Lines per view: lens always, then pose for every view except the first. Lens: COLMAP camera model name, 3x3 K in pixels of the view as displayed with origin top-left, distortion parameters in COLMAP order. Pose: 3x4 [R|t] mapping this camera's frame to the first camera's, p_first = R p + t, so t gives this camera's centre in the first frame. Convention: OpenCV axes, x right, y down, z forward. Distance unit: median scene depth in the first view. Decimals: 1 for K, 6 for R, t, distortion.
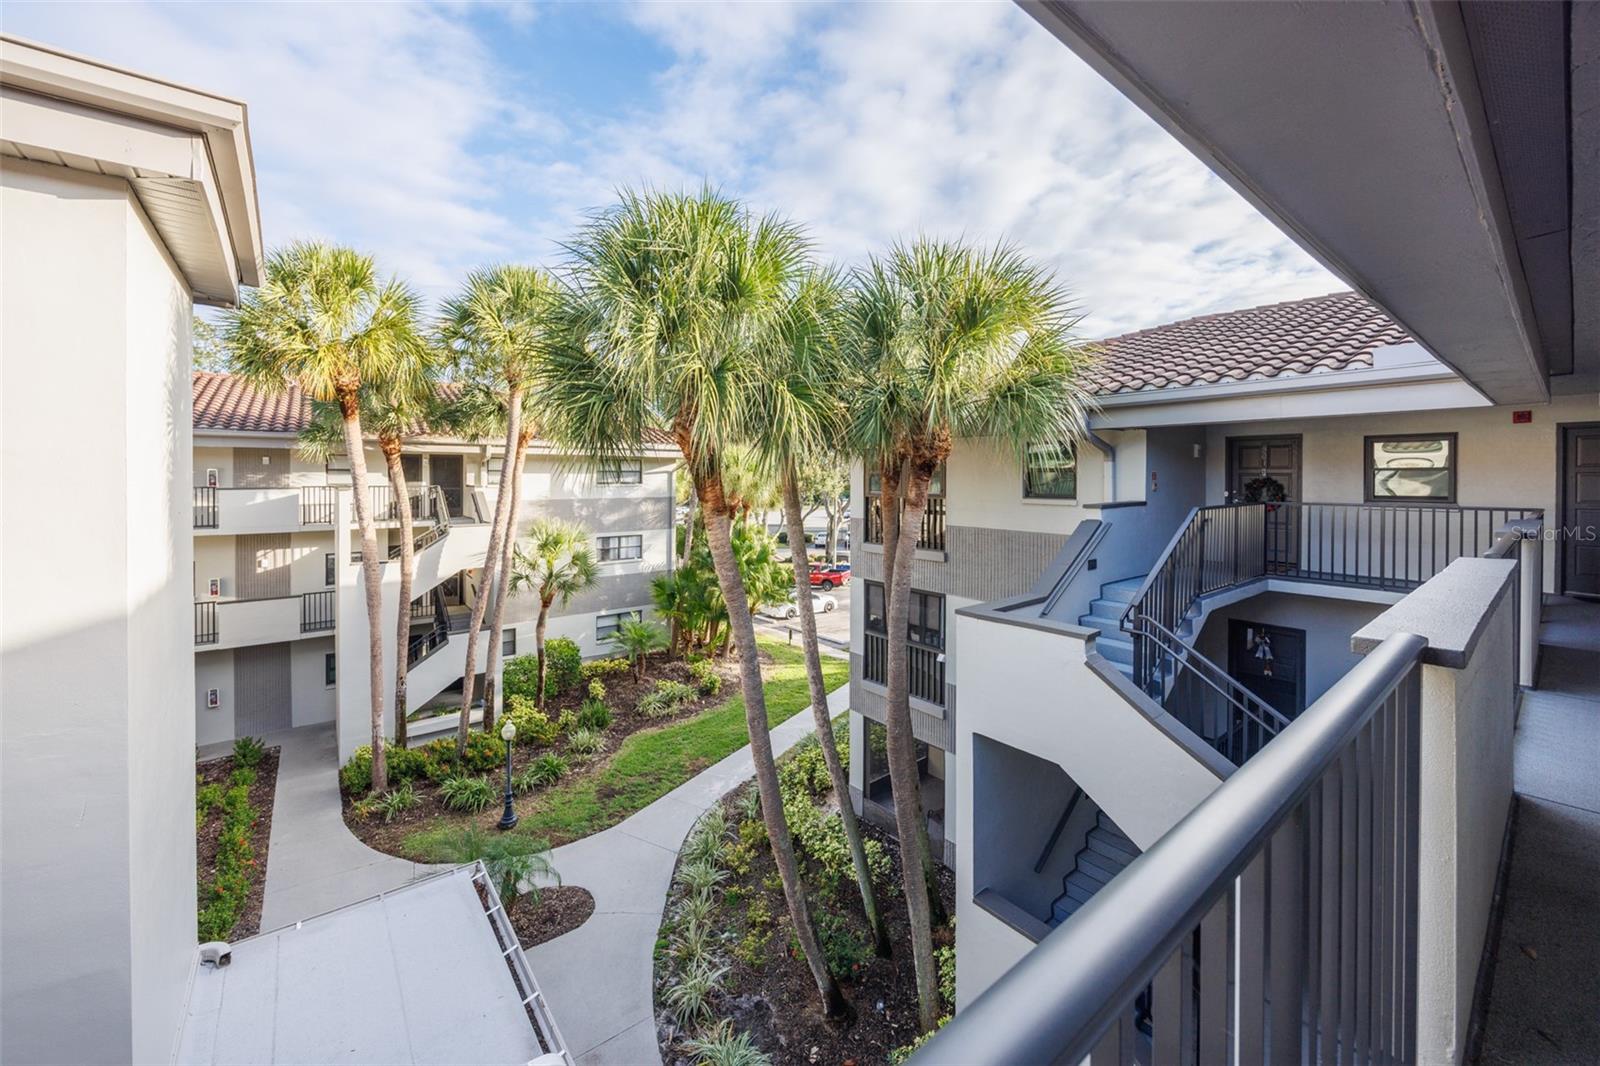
lens RADIAL K [[619.5, 0, 815.4], [0, 619.5, 523.1], [0, 0, 1]] dist [-0.001269, 0.000052]
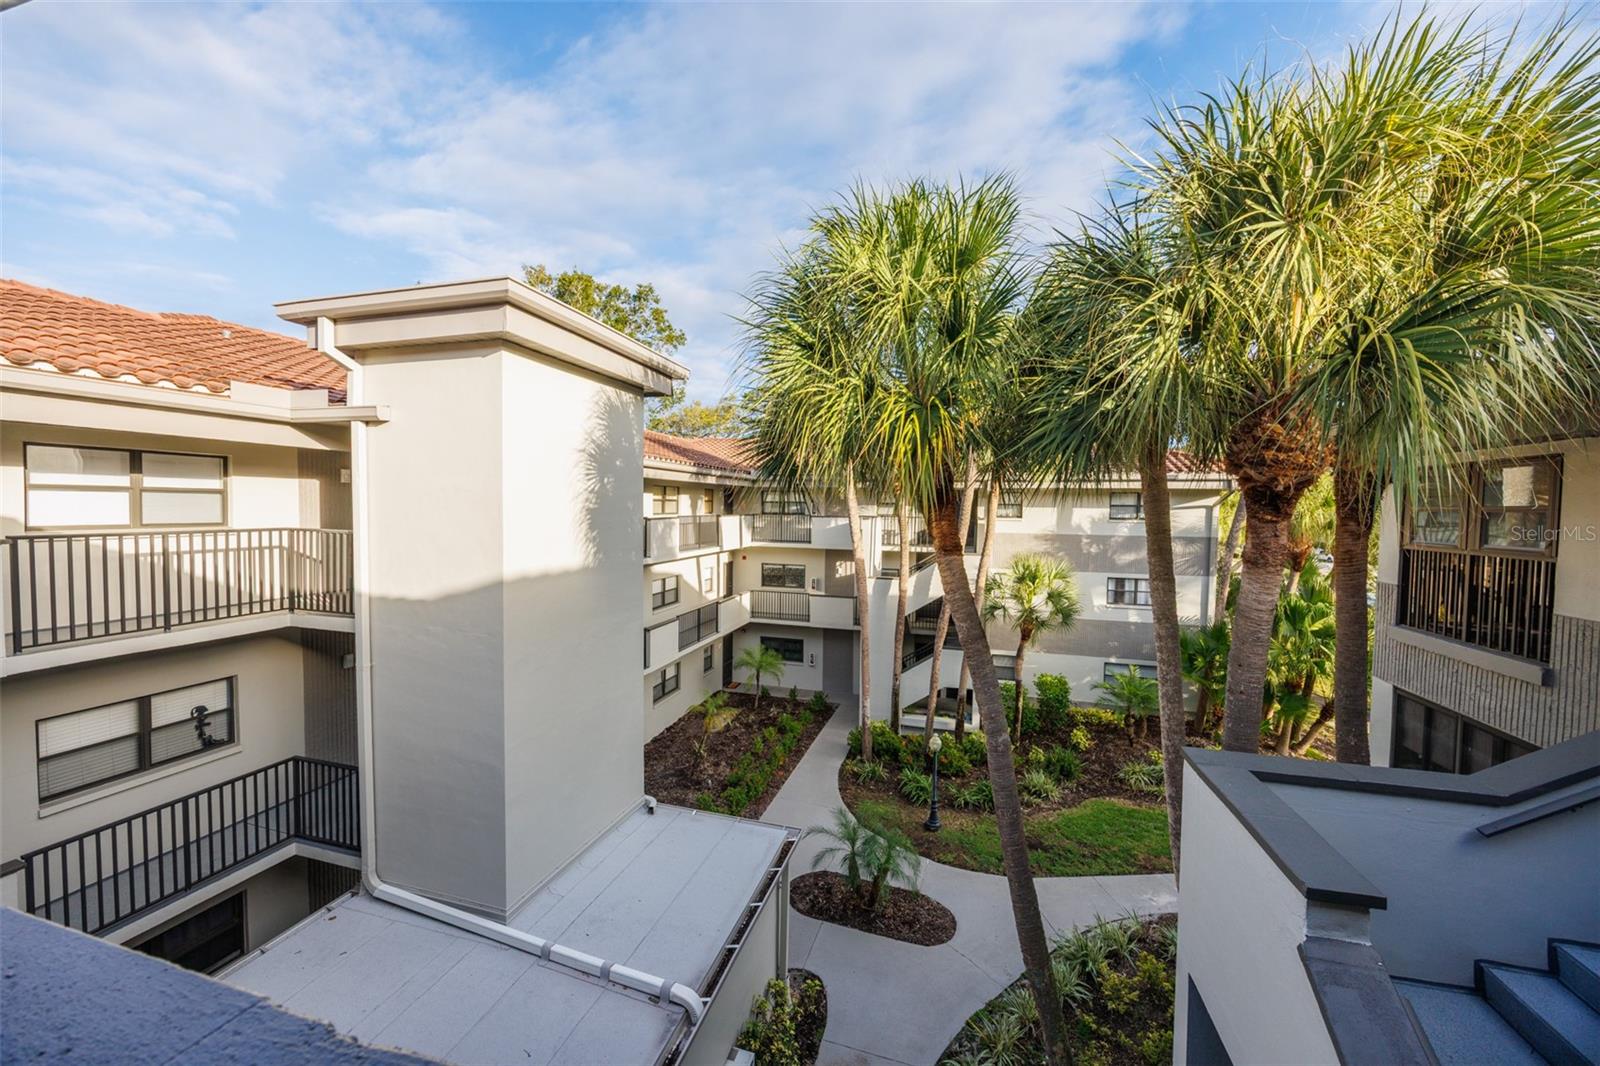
lens RADIAL K [[609.3, 0, 795.9], [0, 609.3, 569.2], [0, 0, 1]] dist [-0.002573, -0.000027]
pose [[0.563755, 0.088559, -0.821181, 0.173319], [-0.072086, 0.995717, 0.057894, -0.010874], [0.822791, 0.026557, 0.567724, 0.142257]]
